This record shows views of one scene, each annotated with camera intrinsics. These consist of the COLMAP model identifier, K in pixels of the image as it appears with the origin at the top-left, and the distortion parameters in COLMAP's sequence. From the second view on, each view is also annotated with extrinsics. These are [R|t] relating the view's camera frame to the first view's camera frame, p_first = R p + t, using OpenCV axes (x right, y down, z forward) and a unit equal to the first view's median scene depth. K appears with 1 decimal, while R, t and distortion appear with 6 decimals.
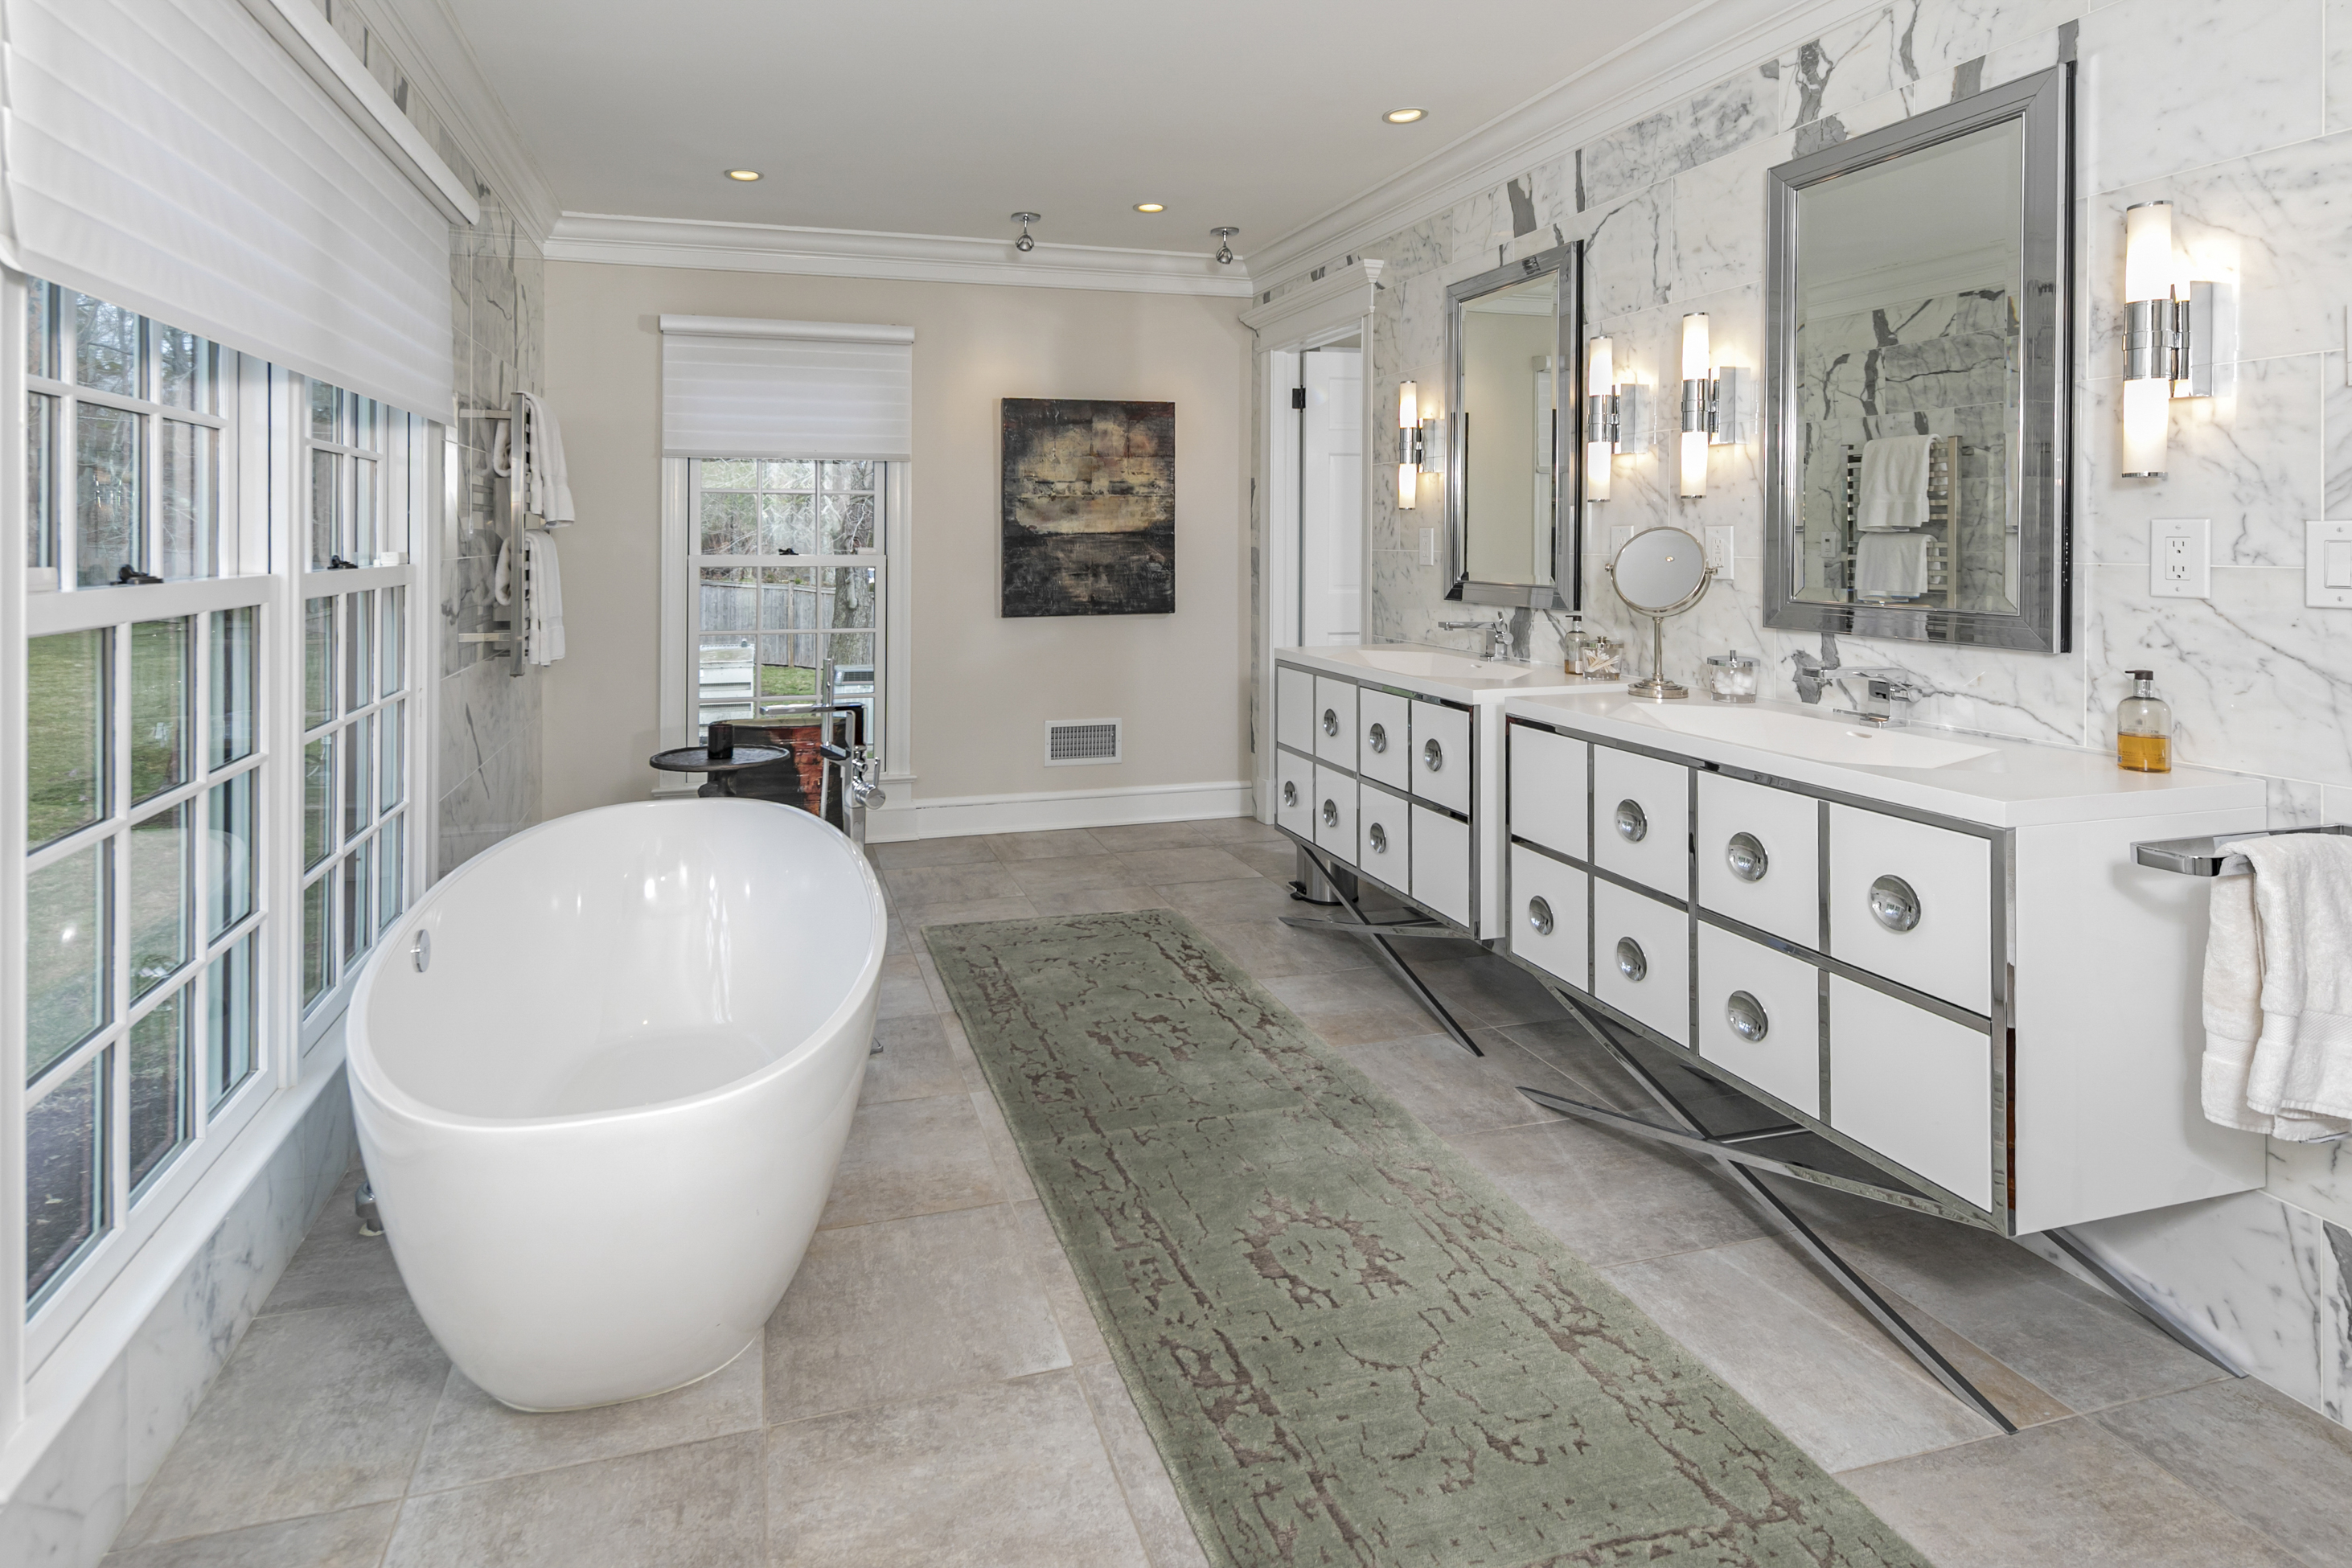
lens RADIAL K [[1124.8, 0, 1046.0], [0, 1124.8, 751.7], [0, 0, 1]] dist [0.001210, -0.000380]
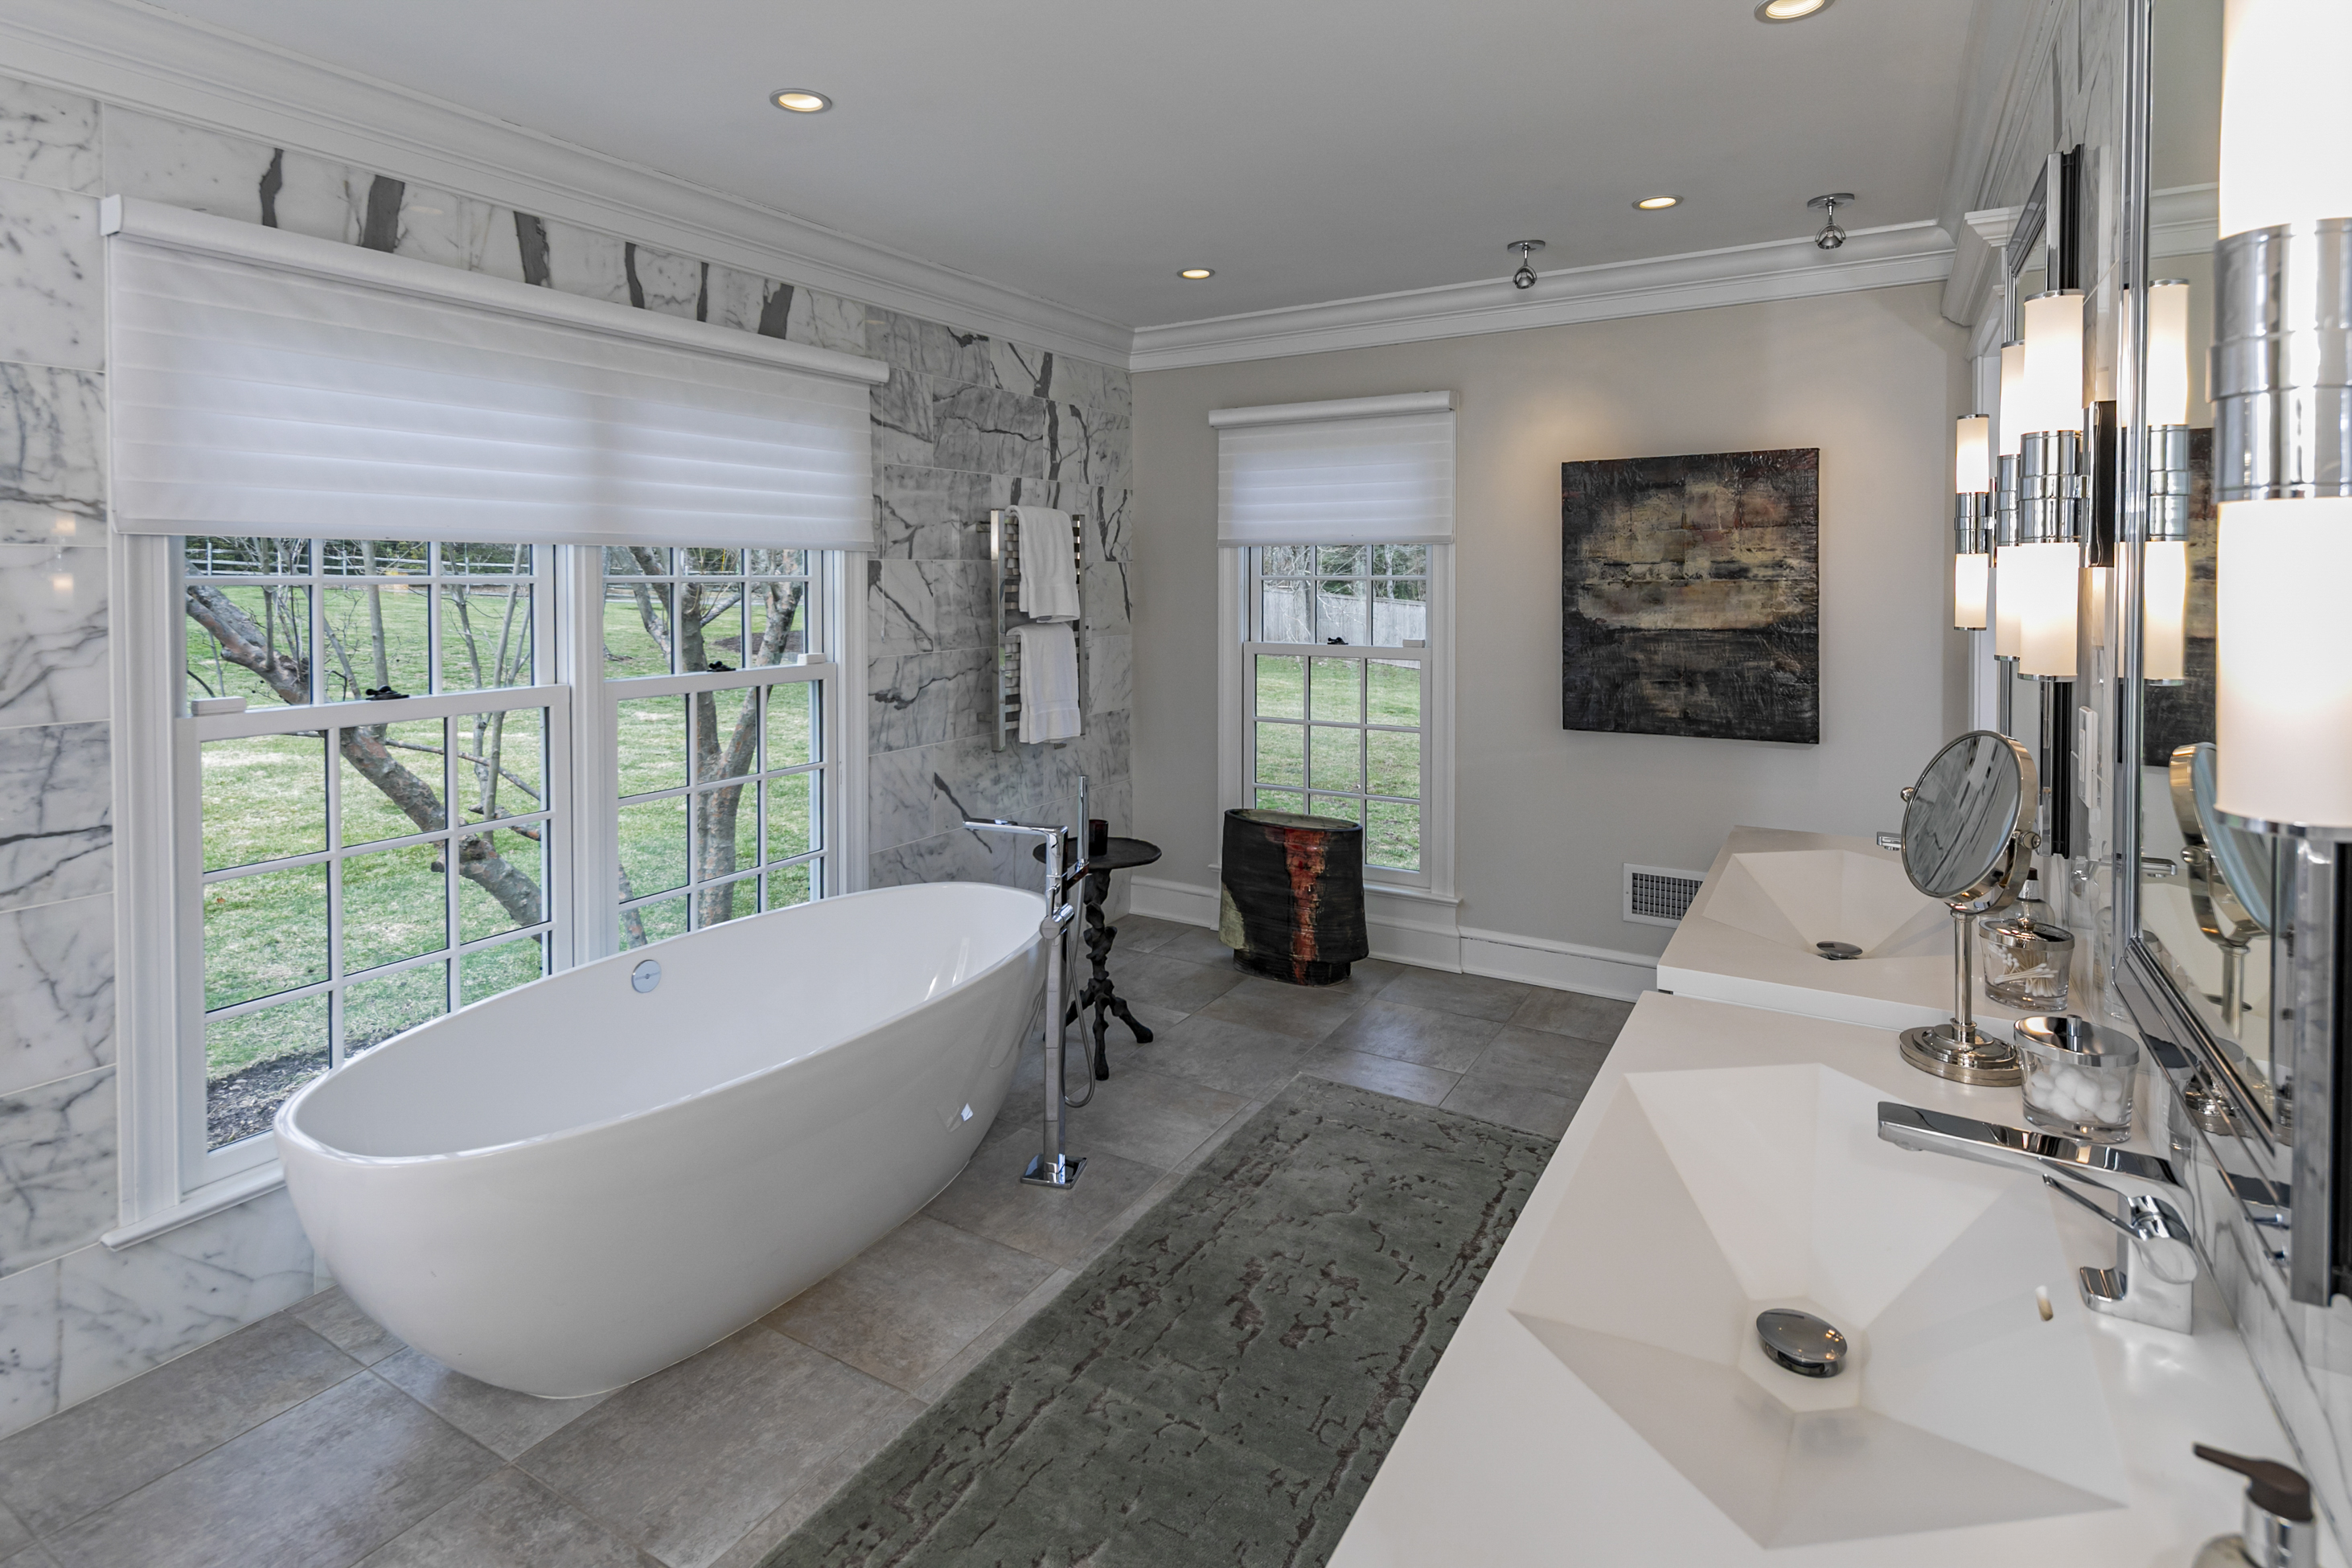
lens RADIAL K [[1148.5, 0, 1176.0], [0, 1148.5, 784.0], [0, 0, 1]] dist [0.004631, 0.000335]
pose [[0.702346, 0.124407, -0.700881, 0.359424], [-0.128236, 0.990614, 0.047331, -0.085713], [0.700190, 0.056635, 0.711707, 0.221857]]
